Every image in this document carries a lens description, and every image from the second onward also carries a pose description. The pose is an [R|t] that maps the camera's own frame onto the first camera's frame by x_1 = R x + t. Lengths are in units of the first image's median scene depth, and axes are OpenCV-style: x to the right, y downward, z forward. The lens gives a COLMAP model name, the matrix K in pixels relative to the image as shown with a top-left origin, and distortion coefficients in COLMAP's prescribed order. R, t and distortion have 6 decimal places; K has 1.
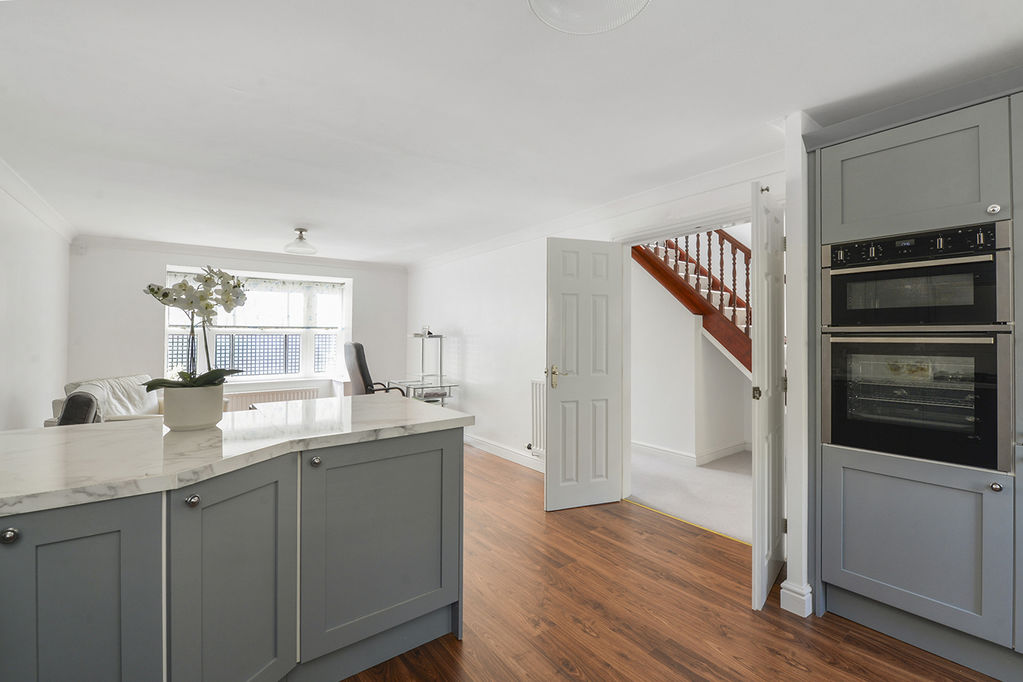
lens RADIAL K [[444.5, 0, 507.8], [0, 444.5, 335.3], [0, 0, 1]] dist [-0.002905, -0.000198]
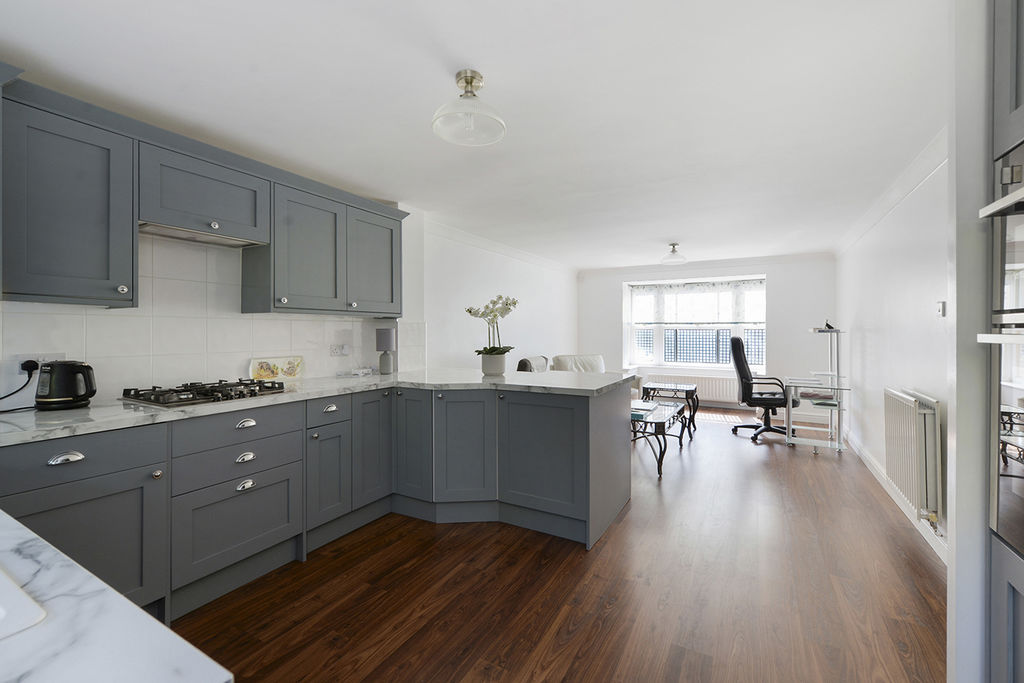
lens RADIAL K [[422.8, 0, 511.9], [0, 422.8, 335.1], [0, 0, 1]] dist [-0.000737, -0.000015]
pose [[0.415331, 0.010279, -0.909612, 0.302706], [0.000369, 0.999934, 0.011469, 0.000562], [0.909670, -0.005099, 0.415300, 0.074376]]
